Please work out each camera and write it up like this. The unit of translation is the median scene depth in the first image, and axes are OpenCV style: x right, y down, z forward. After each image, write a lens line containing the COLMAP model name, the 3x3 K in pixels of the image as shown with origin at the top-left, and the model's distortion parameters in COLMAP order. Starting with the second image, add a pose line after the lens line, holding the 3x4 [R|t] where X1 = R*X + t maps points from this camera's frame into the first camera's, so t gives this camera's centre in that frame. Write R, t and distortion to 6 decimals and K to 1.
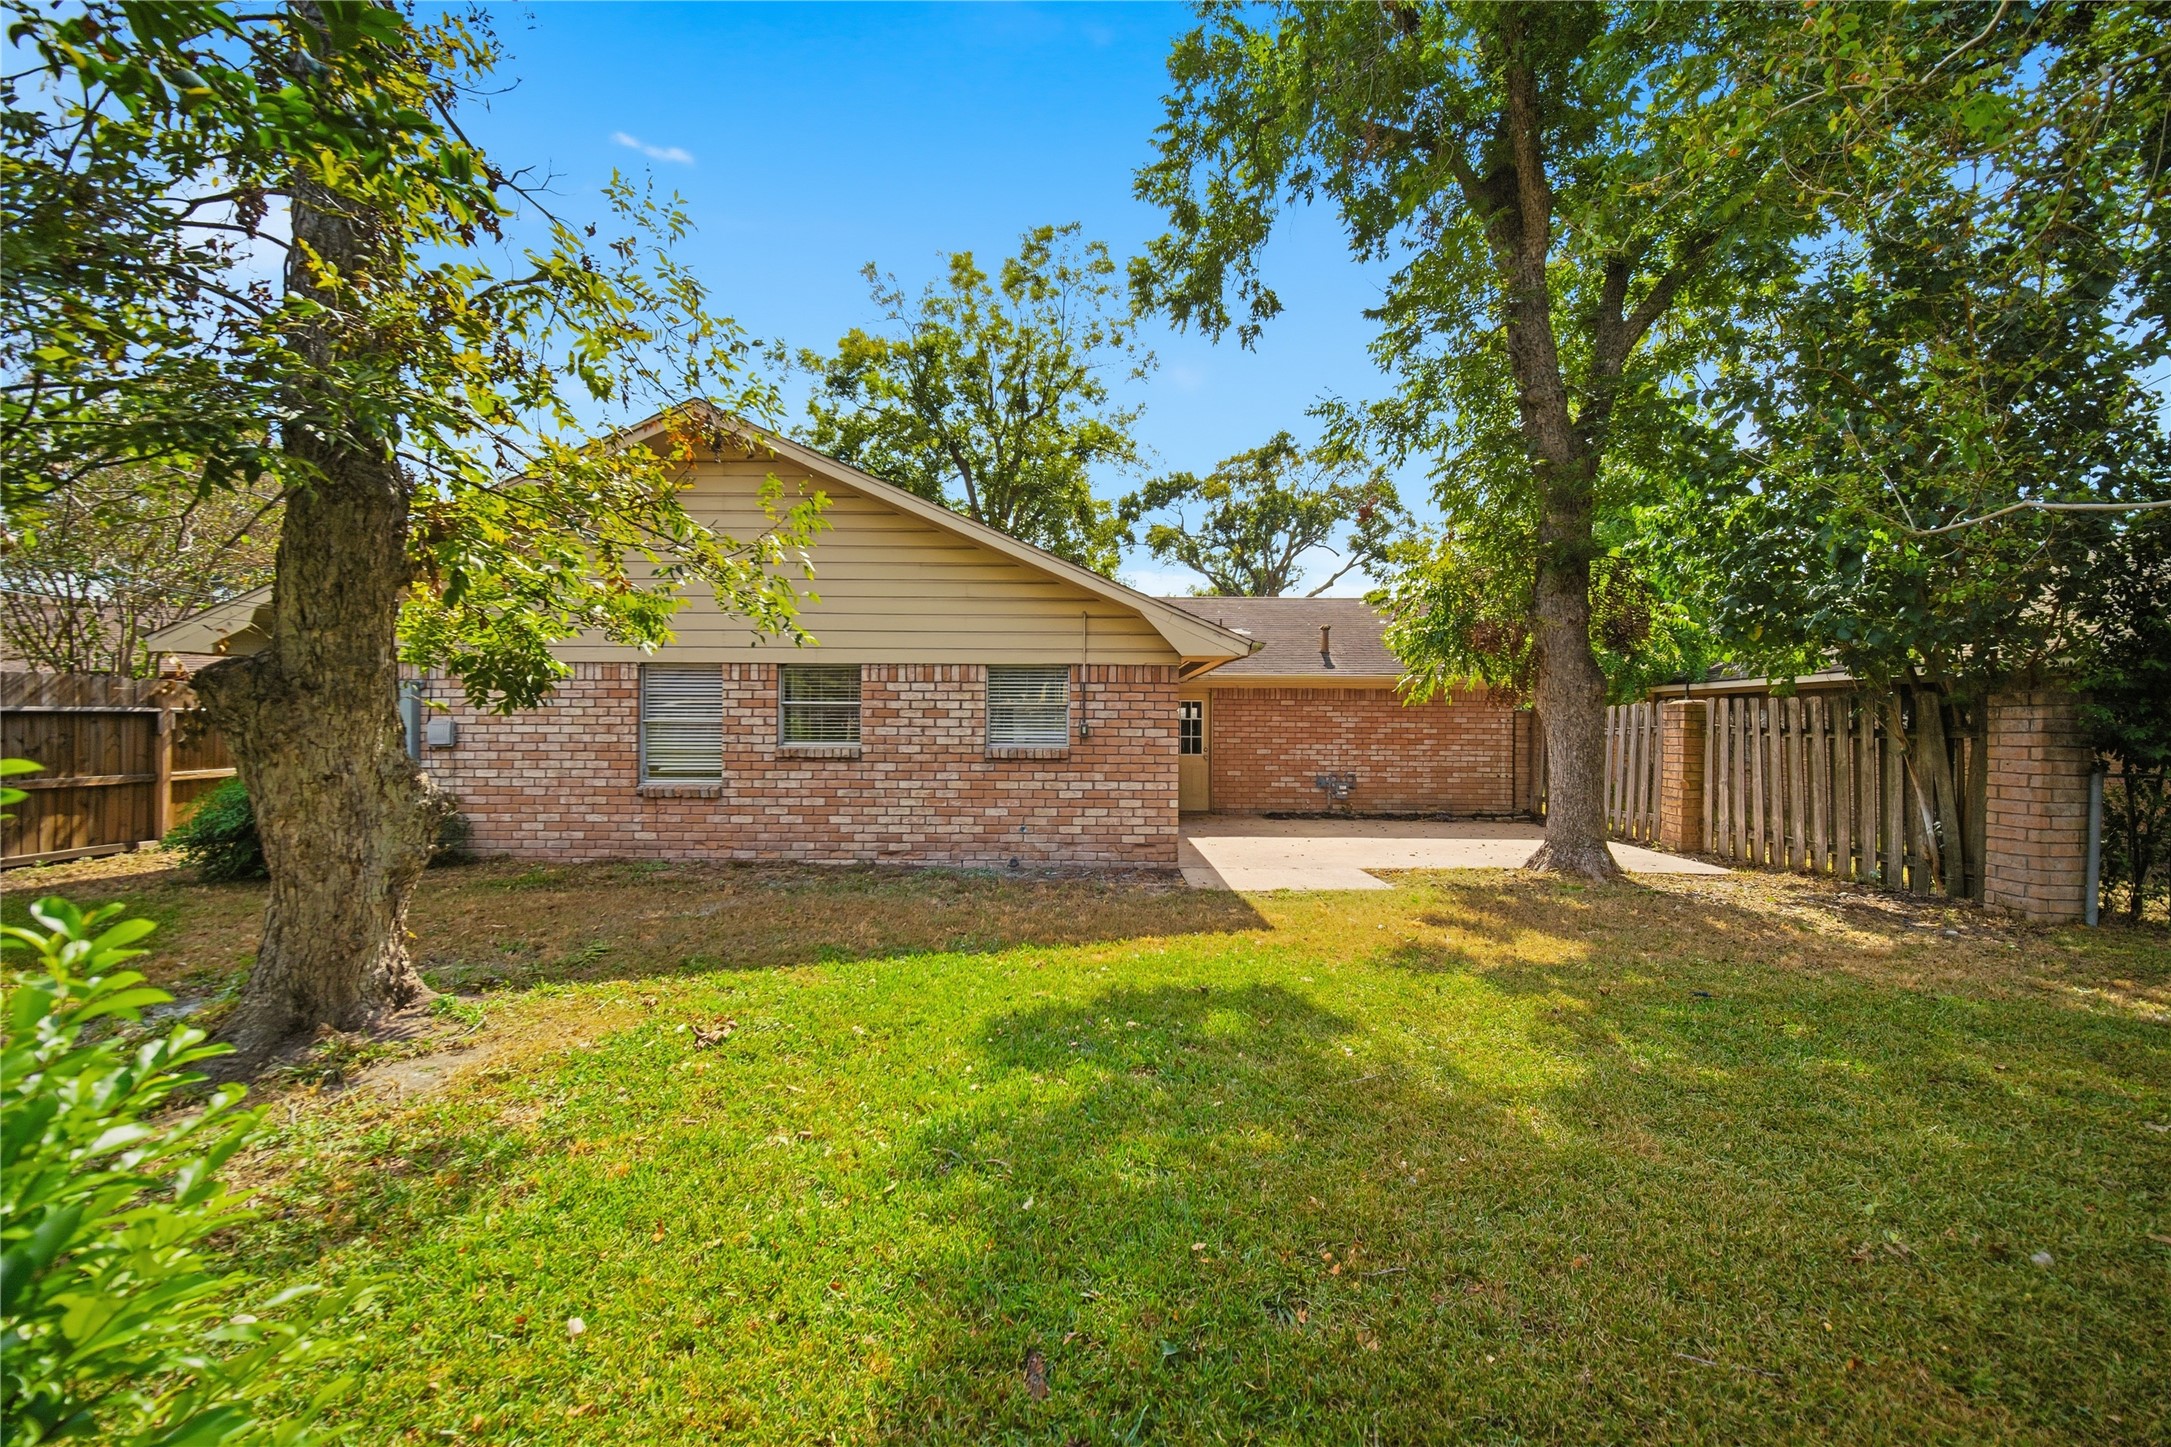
lens RADIAL K [[880.8, 0, 1075.8], [0, 880.8, 719.7], [0, 0, 1]] dist [-0.002982, -0.000602]
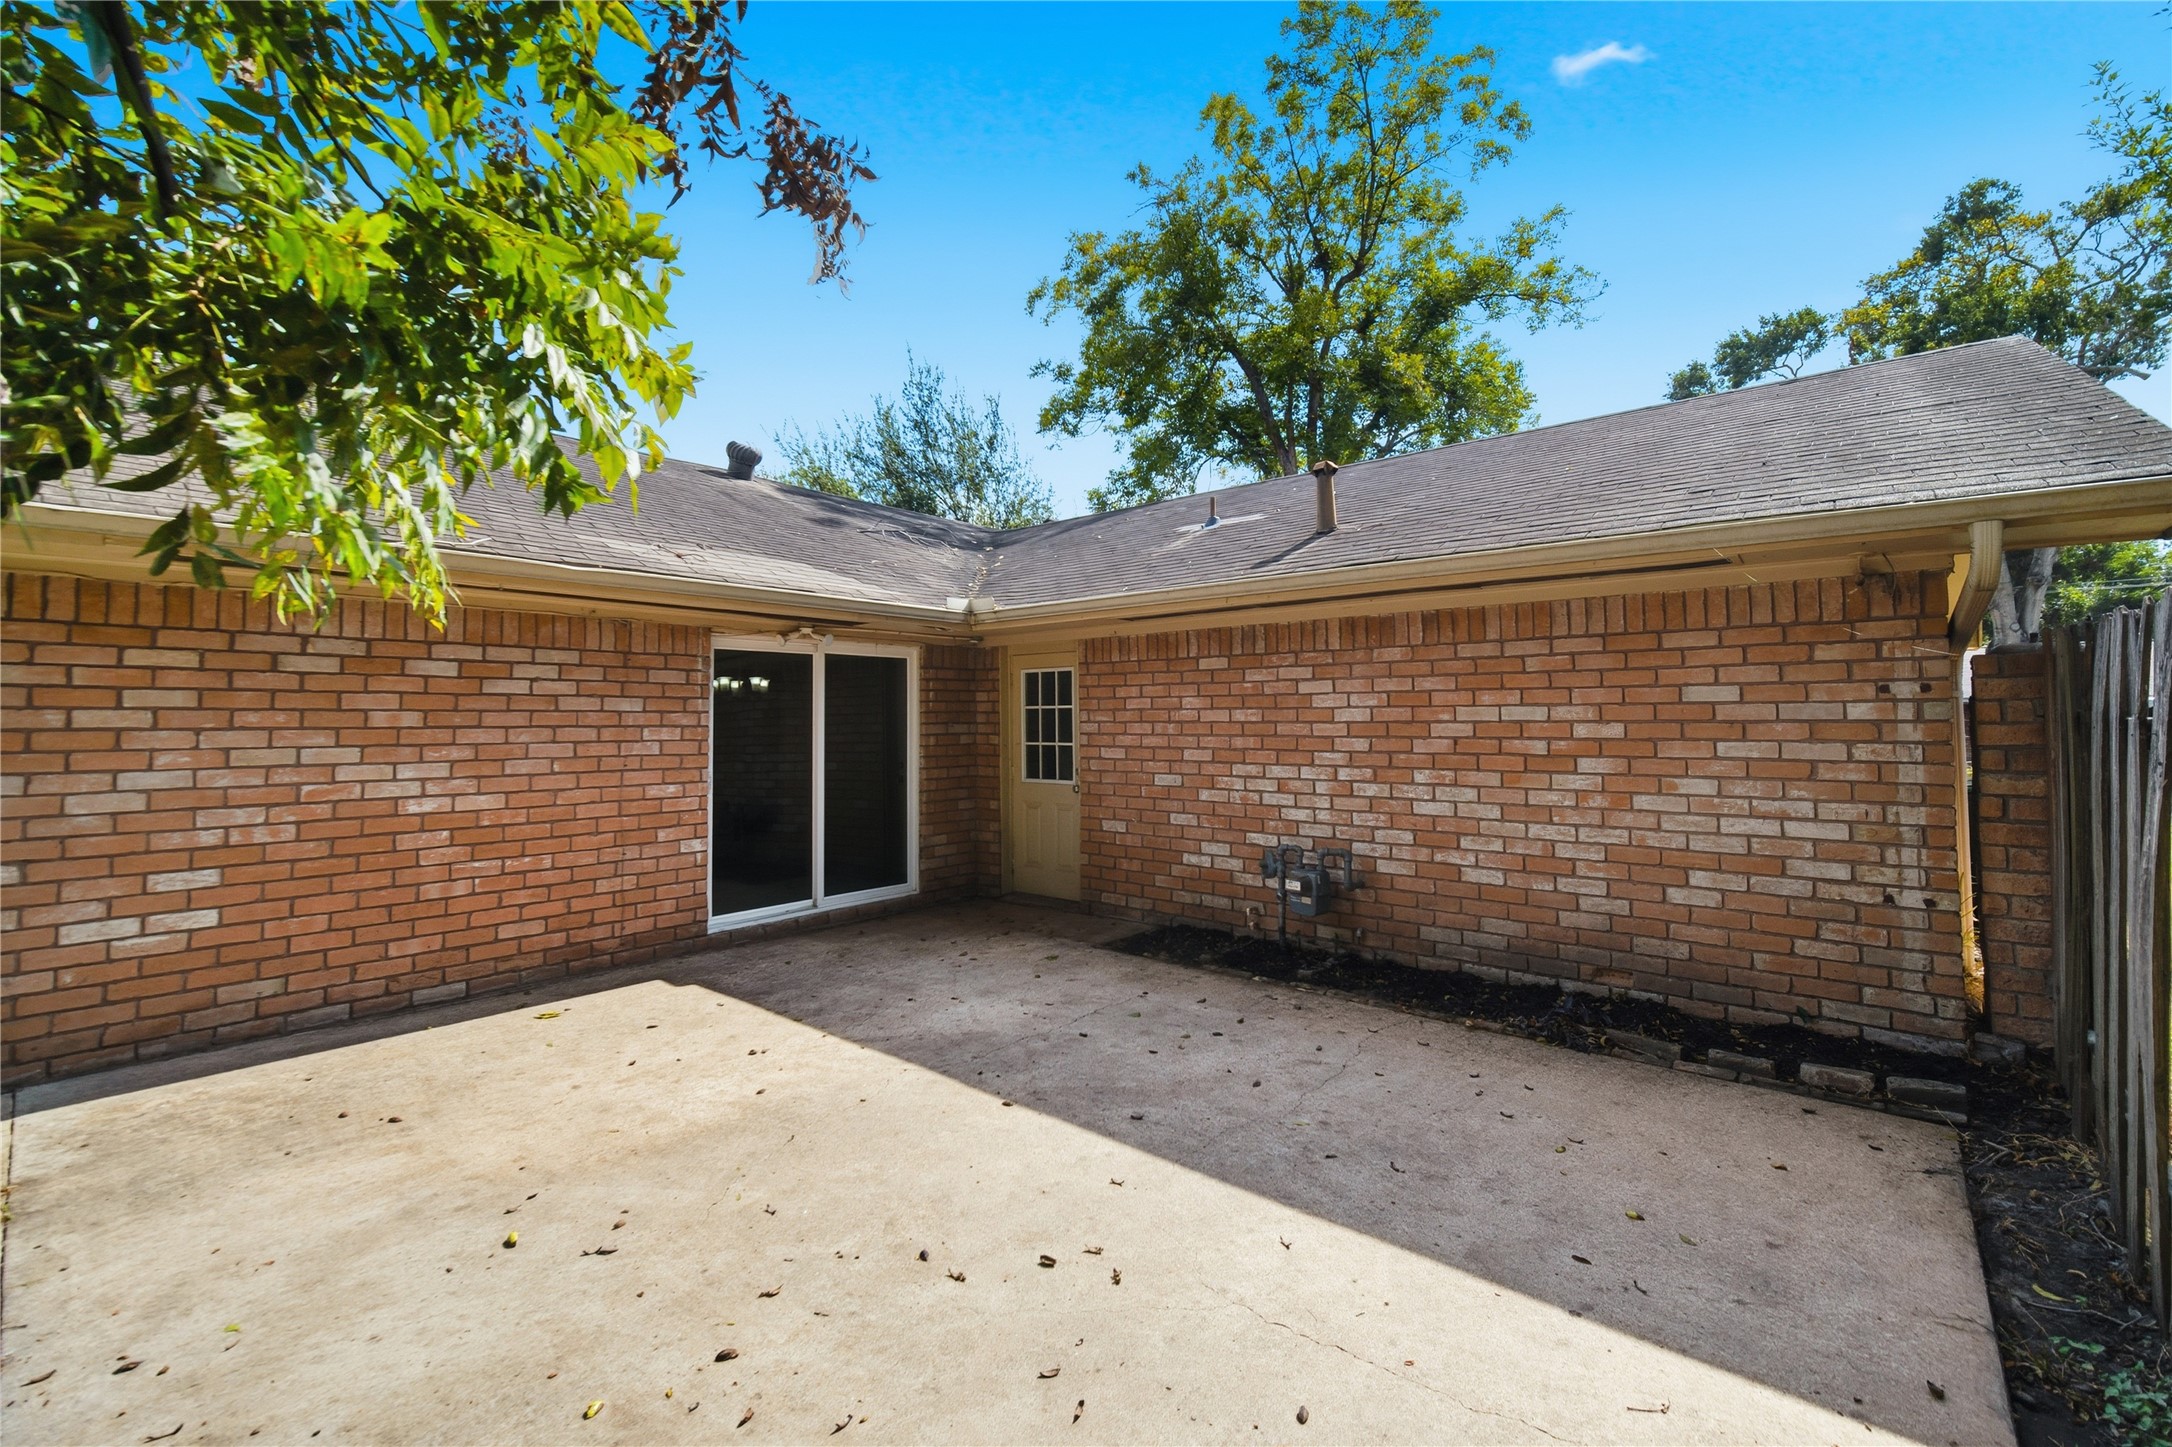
lens RADIAL K [[881.2, 0, 1076.3], [0, 881.2, 719.7], [0, 0, 1]] dist [-0.002982, -0.000602]
pose [[0.756436, -0.011717, -0.653963, 0.739000], [0.011986, 0.999920, -0.004051, 0.012567], [0.653958, -0.004774, 0.756515, 1.019696]]
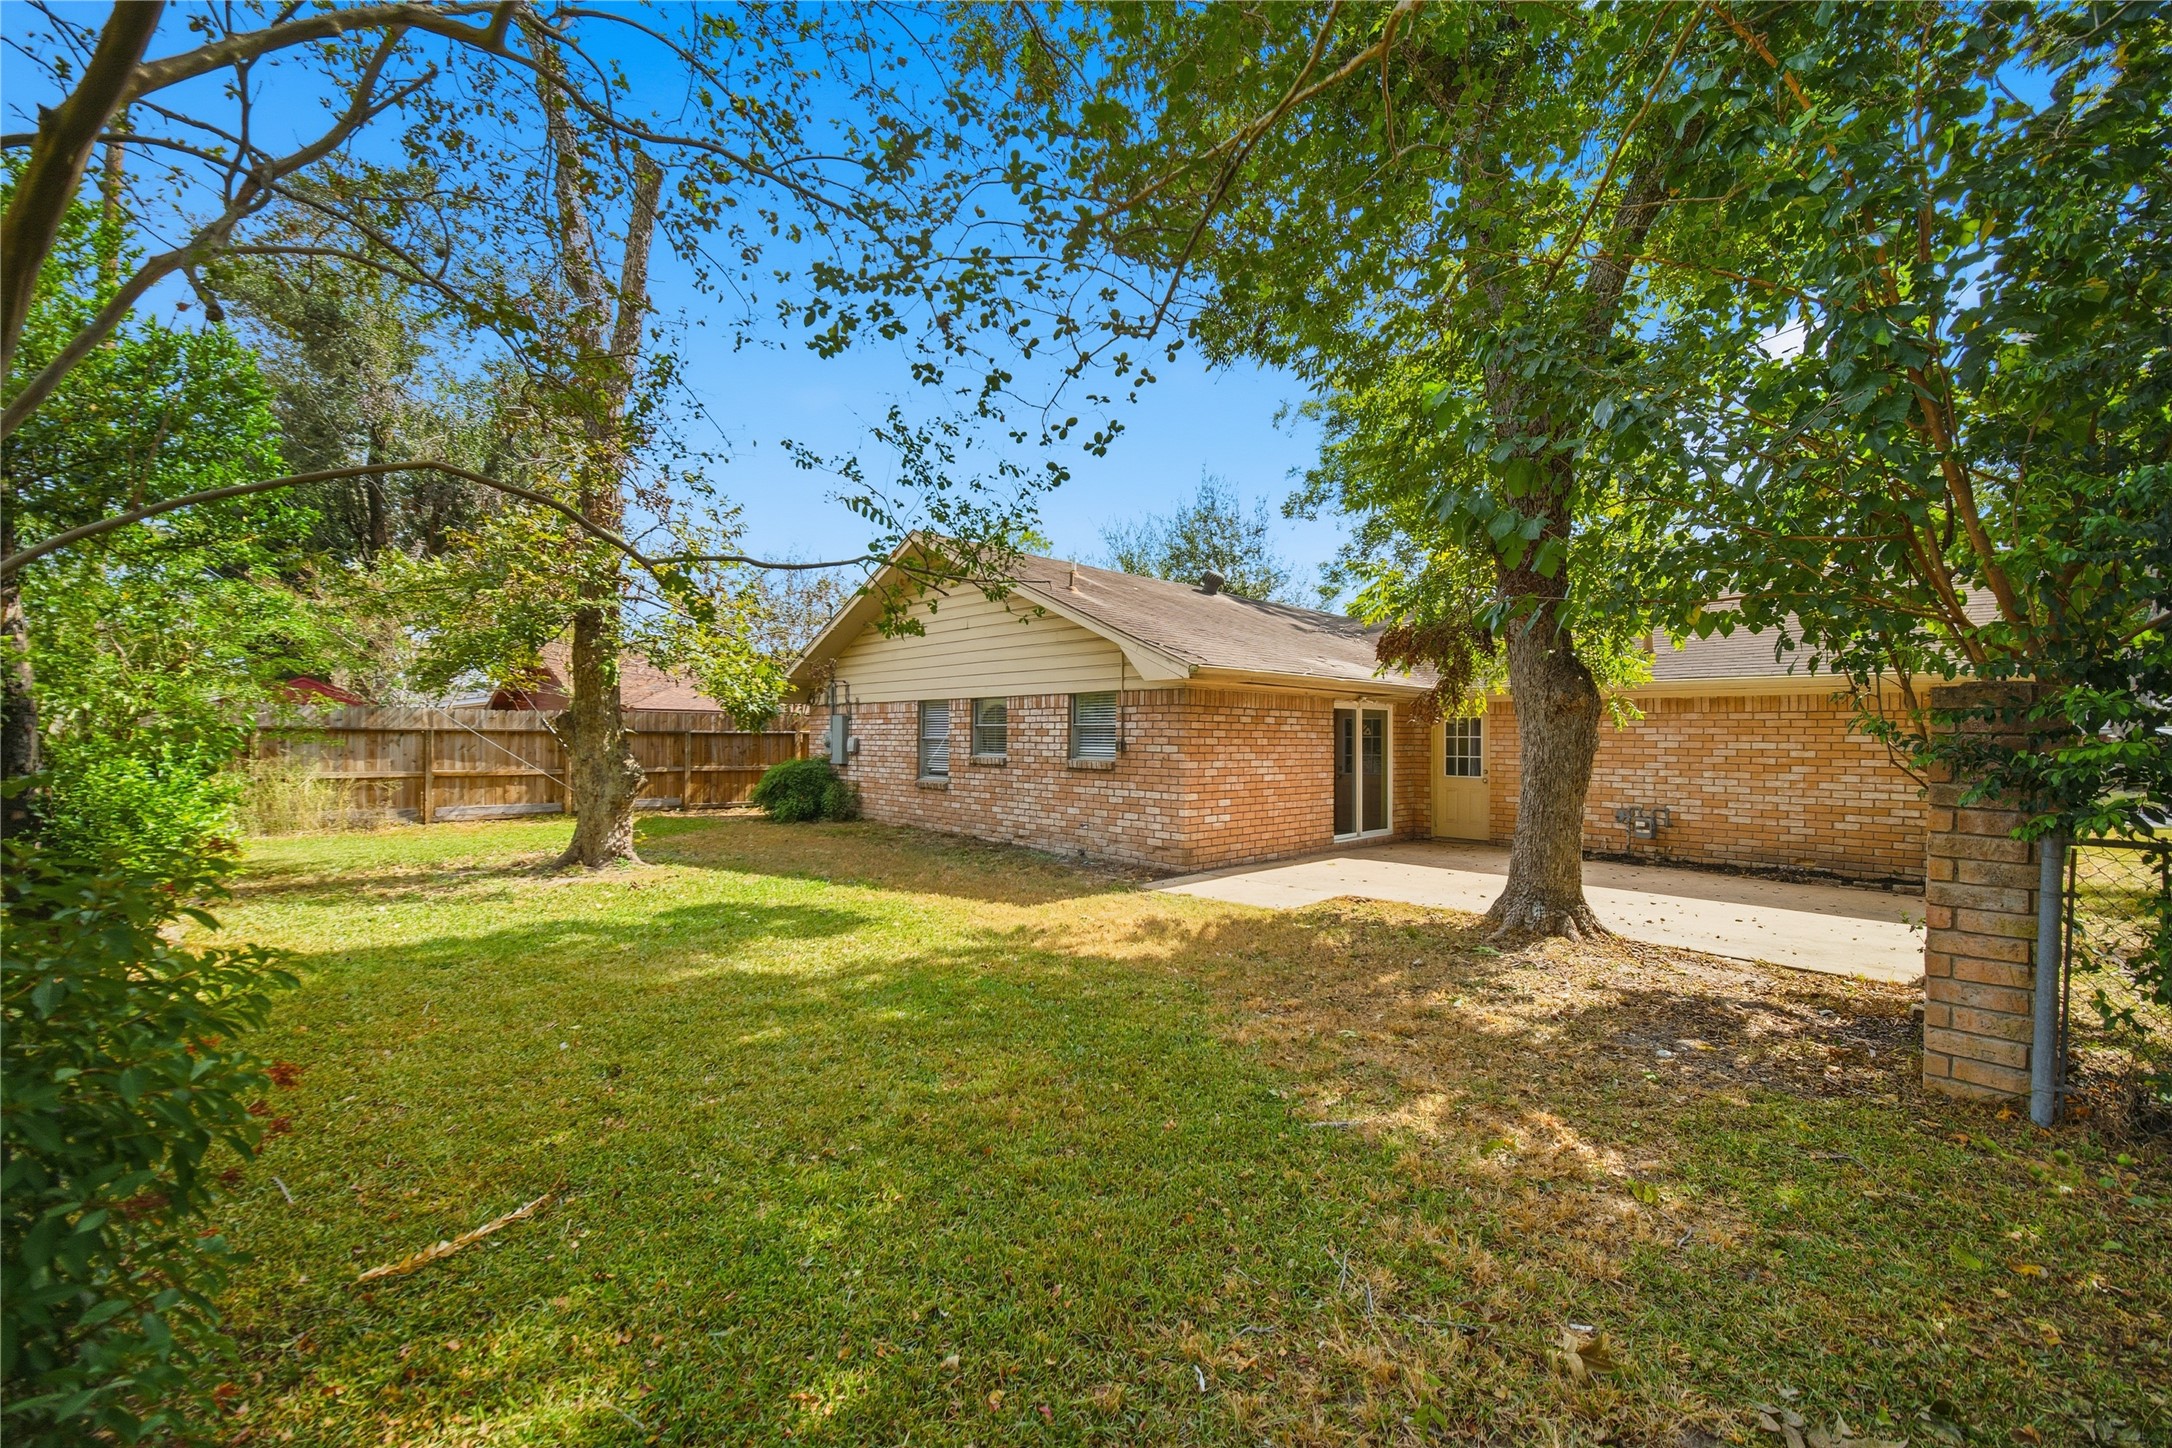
lens RADIAL K [[846.4, 0, 1066.8], [0, 846.4, 758.2], [0, 0, 1]] dist [-0.001258, -0.000147]
pose [[0.683954, 0.017118, -0.729324, 0.781644], [-0.001576, 0.999757, 0.021987, 0.003385], [0.729524, -0.013889, 0.683815, 0.168165]]
